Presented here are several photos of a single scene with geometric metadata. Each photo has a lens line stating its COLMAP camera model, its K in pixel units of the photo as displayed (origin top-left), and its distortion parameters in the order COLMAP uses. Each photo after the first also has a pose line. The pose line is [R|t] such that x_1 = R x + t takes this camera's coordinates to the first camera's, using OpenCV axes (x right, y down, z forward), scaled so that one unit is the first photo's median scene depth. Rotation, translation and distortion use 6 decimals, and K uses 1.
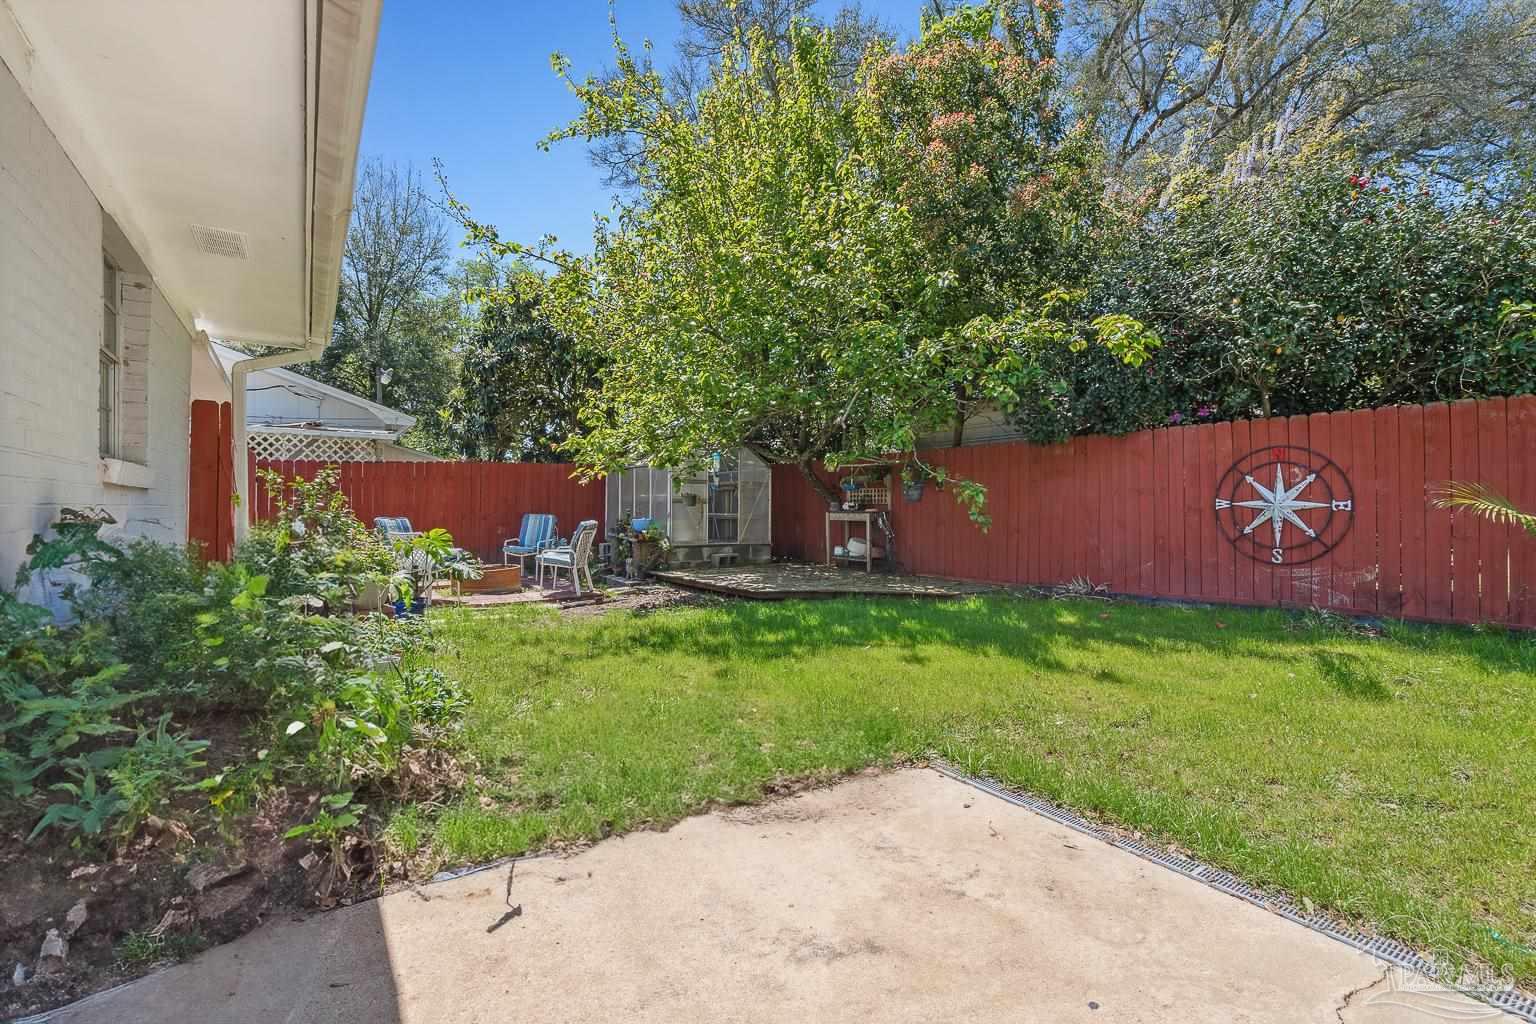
lens RADIAL K [[695.6, 0, 760.9], [0, 695.6, 508.9], [0, 0, 1]] dist [-0.002629, -0.000035]
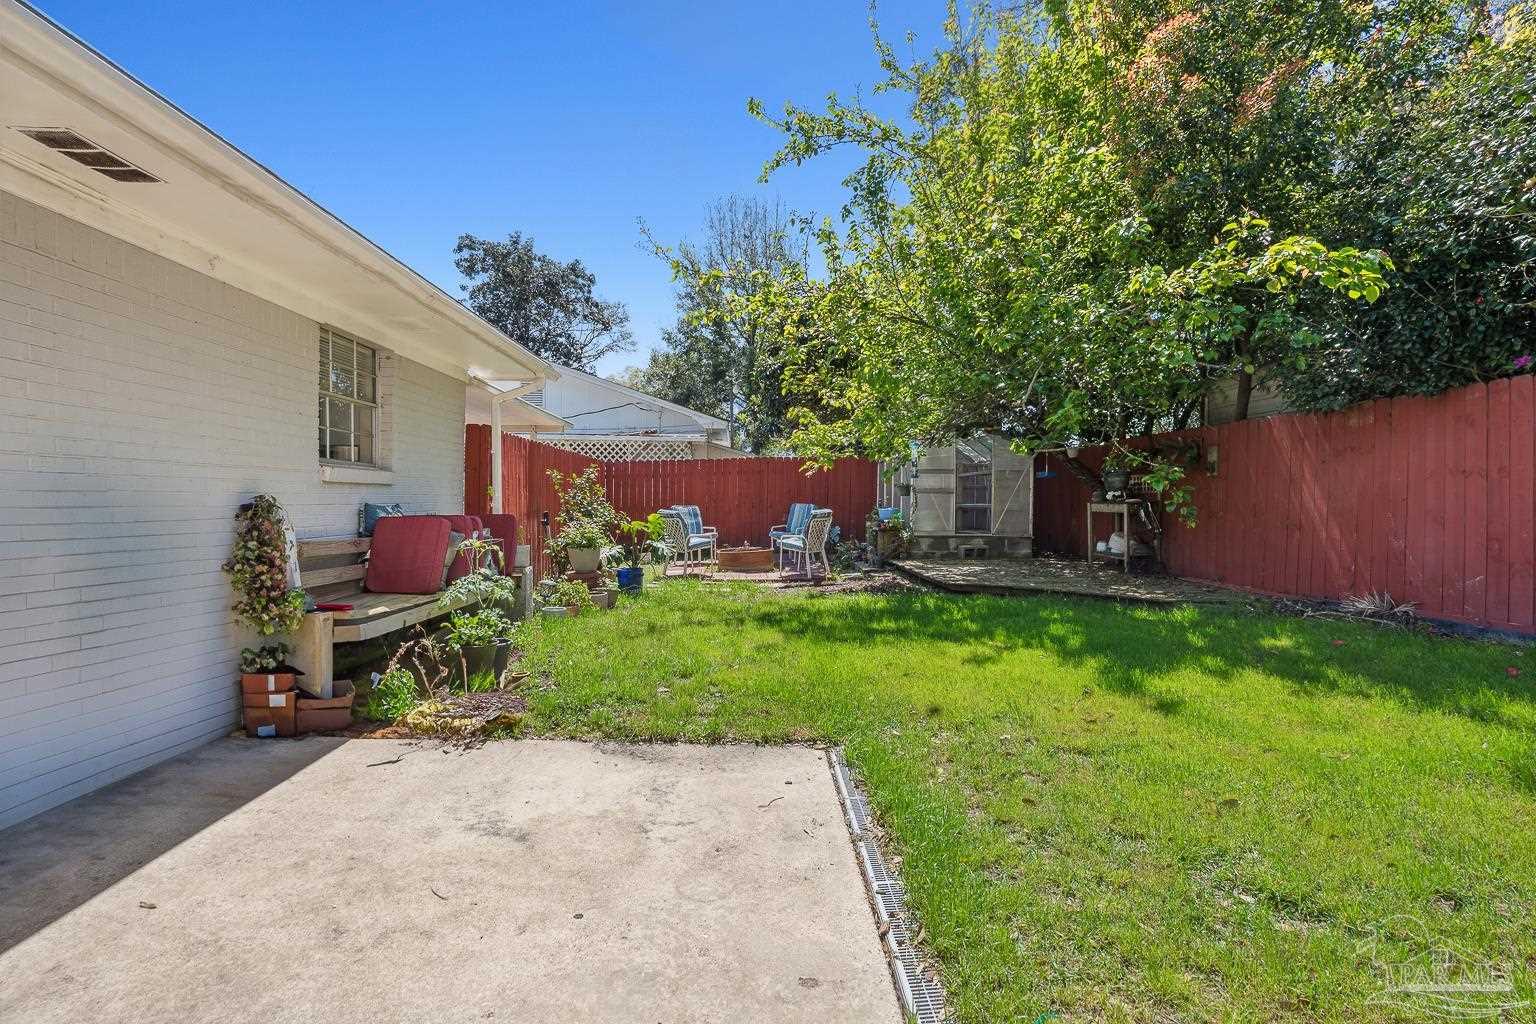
lens RADIAL K [[695.6, 0, 760.9], [0, 695.6, 508.9], [0, 0, 1]] dist [-0.002629, -0.000035]
pose [[0.847983, 0.008228, -0.529960, 0.221268], [-0.001581, 0.999914, 0.012995, 0.001875], [0.530022, -0.010182, 0.847923, 0.028522]]
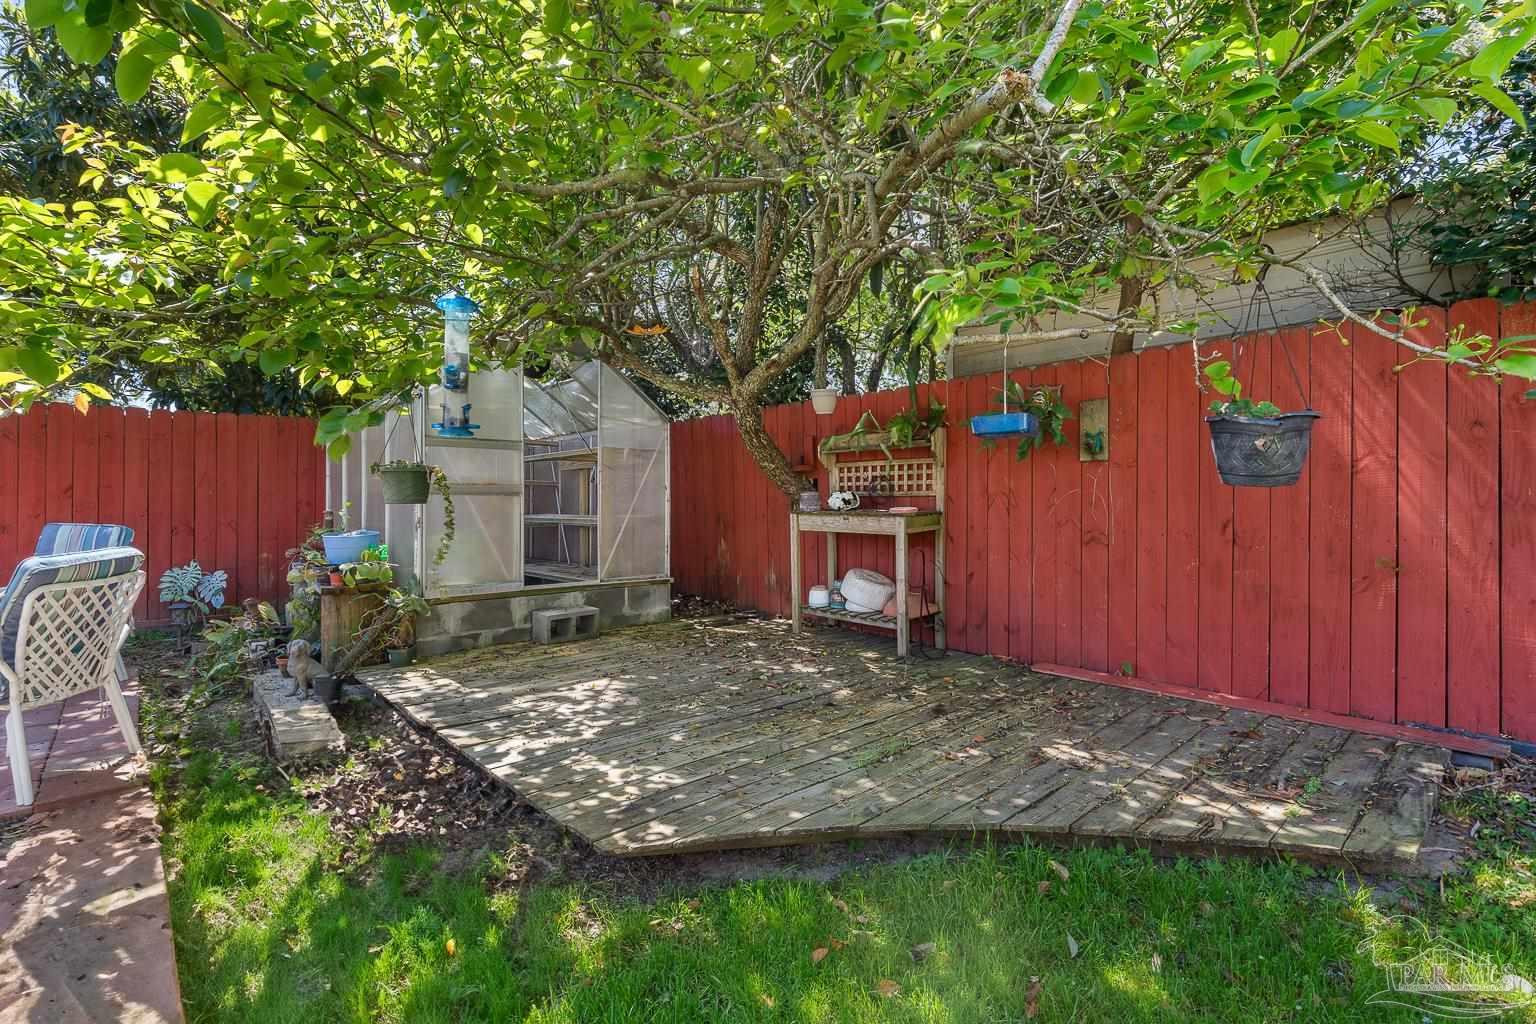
lens RADIAL K [[695.6, 0, 760.9], [0, 695.6, 508.9], [0, 0, 1]] dist [-0.002629, -0.000035]
pose [[0.988781, -0.005368, 0.149273, 0.005817], [0.003984, 0.999946, 0.009572, -0.003163], [-0.149317, -0.008870, 0.988750, 0.578189]]
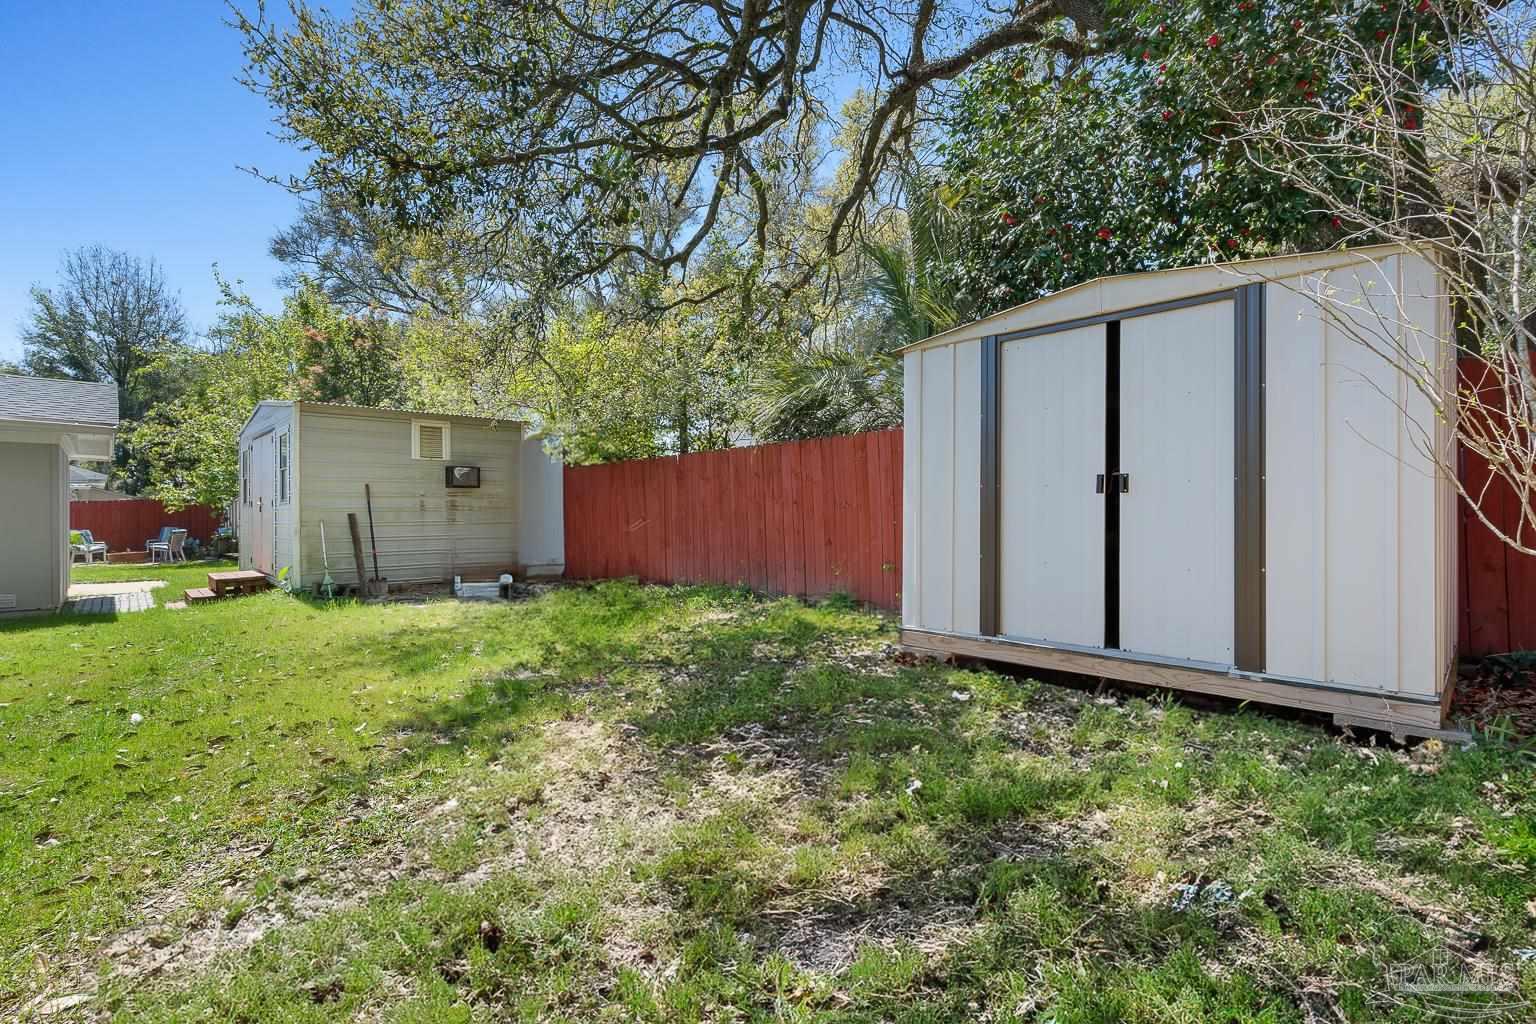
lens RADIAL K [[699.0, 0, 760.1], [0, 699.0, 517.8], [0, 0, 1]] dist [-0.001214, -0.000002]
pose [[0.985091, -0.014000, 0.171465, 1.060524], [0.013850, 0.999902, 0.002069, 0.000487], [-0.171477, 0.000337, 0.985188, -1.333764]]
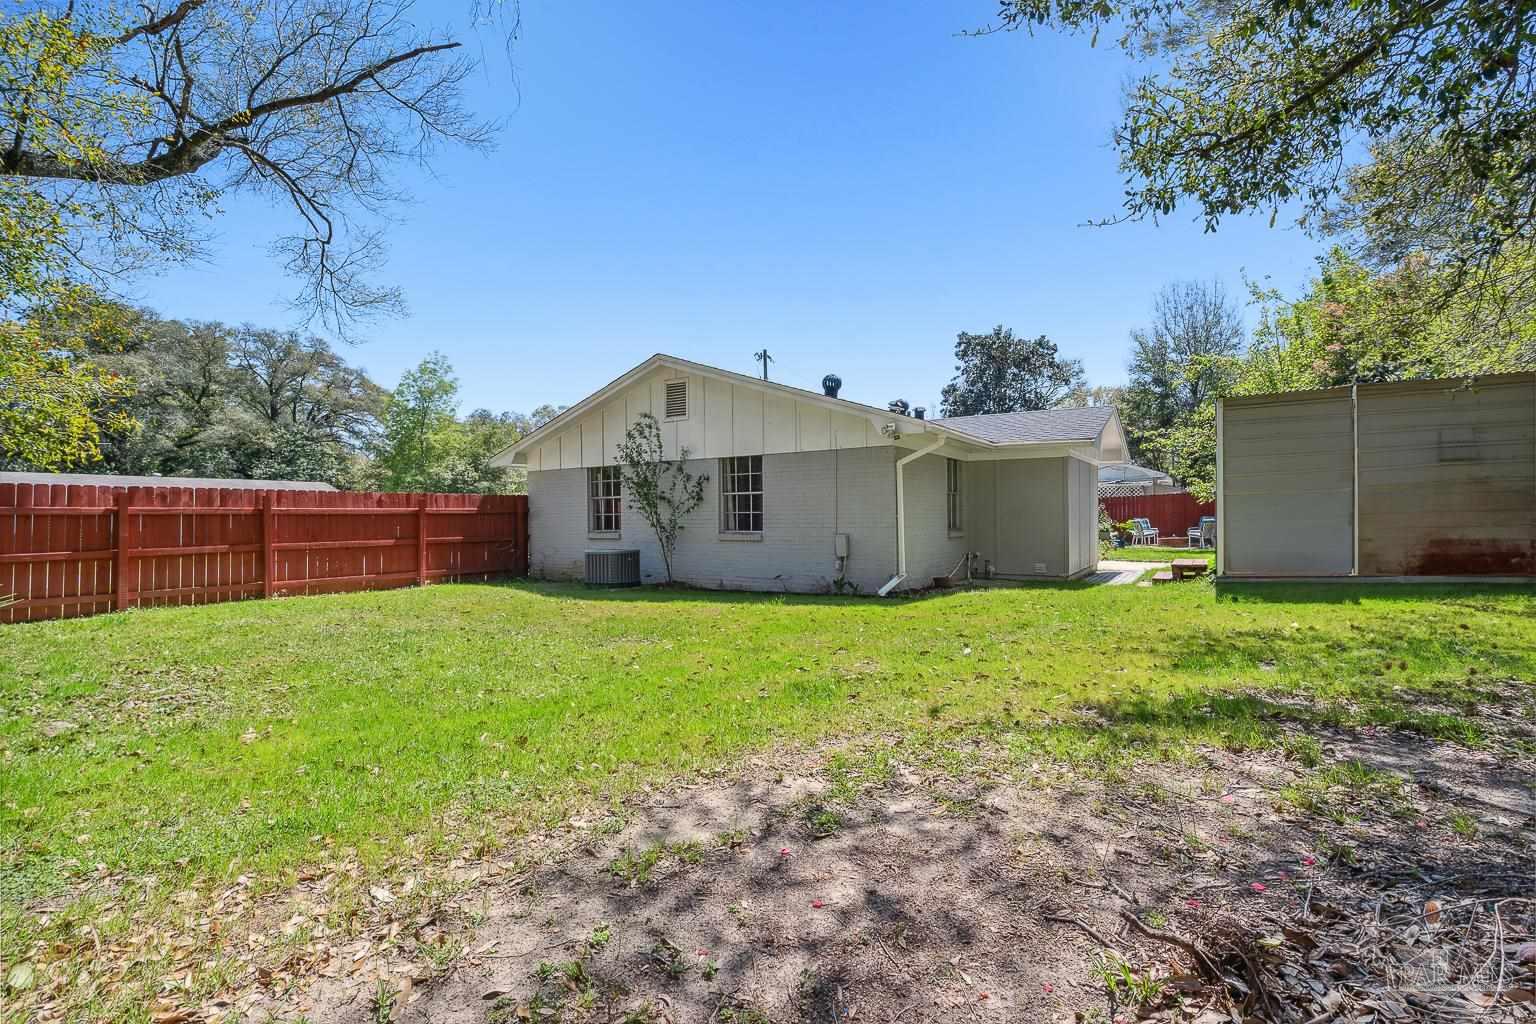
lens RADIAL K [[695.6, 0, 760.9], [0, 695.6, 508.9], [0, 0, 1]] dist [-0.002629, -0.000035]
pose [[0.396853, -0.019807, -0.917668, 1.226809], [0.013551, 0.999785, -0.015719, -0.000713], [0.917782, -0.006197, 0.397036, -1.271125]]
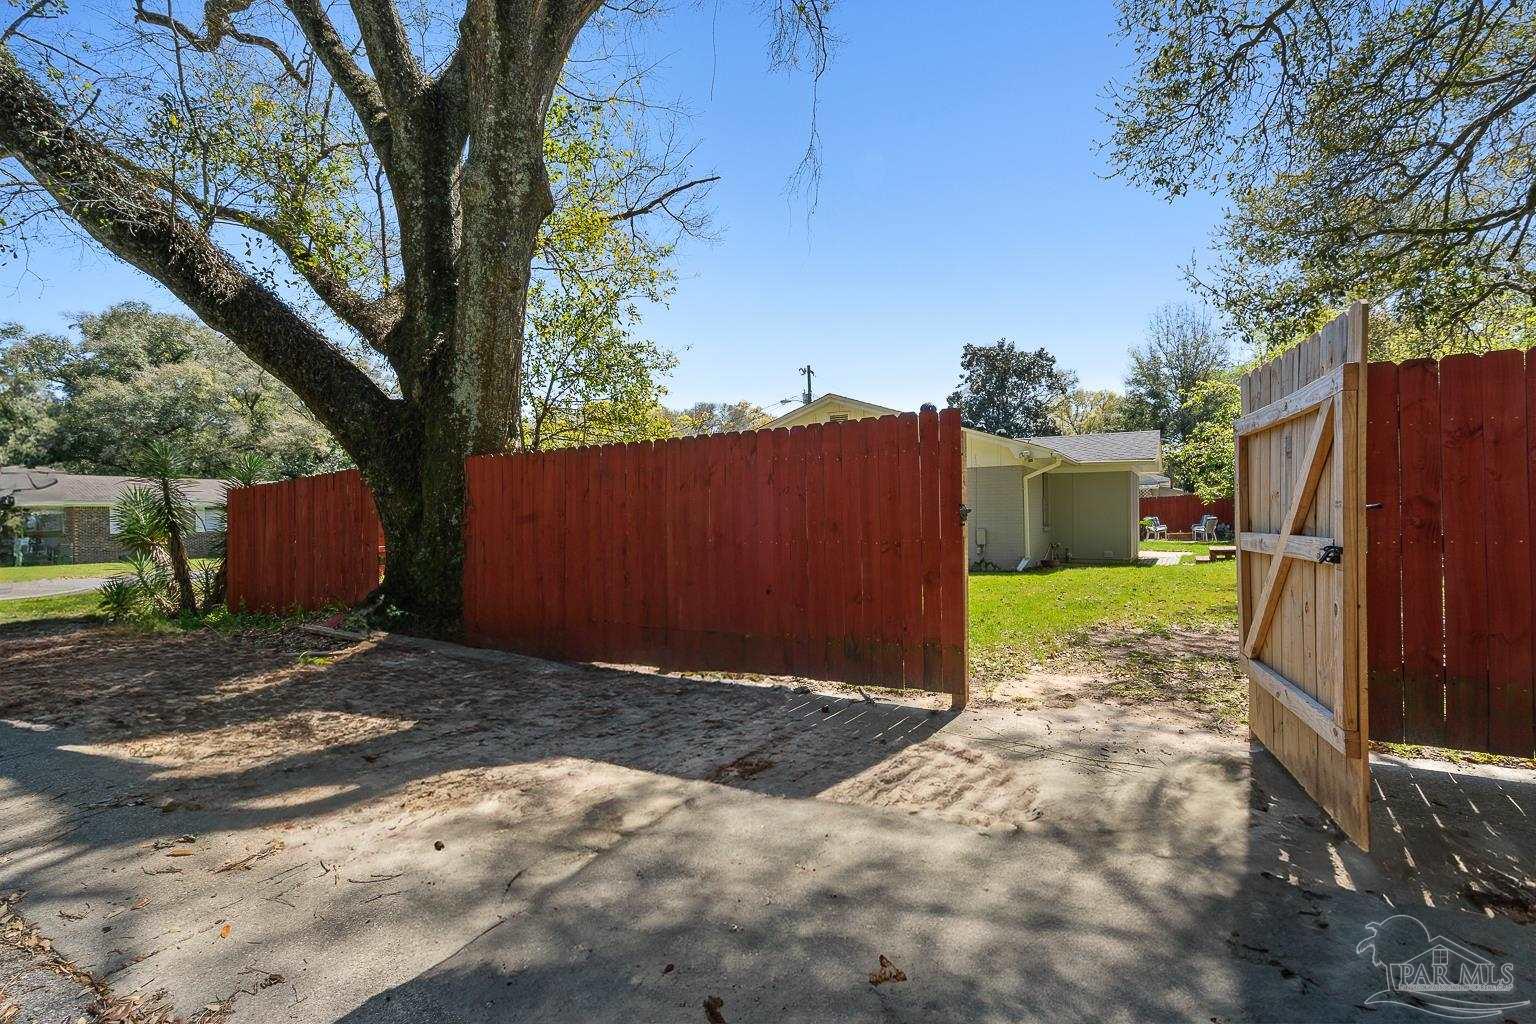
lens RADIAL K [[699.0, 0, 760.1], [0, 699.0, 517.8], [0, 0, 1]] dist [-0.001214, -0.000002]
pose [[0.428767, -0.008324, -0.903377, 1.441880], [0.016047, 0.999870, -0.001597, -0.005234], [0.903273, -0.013812, 0.428845, -1.795451]]
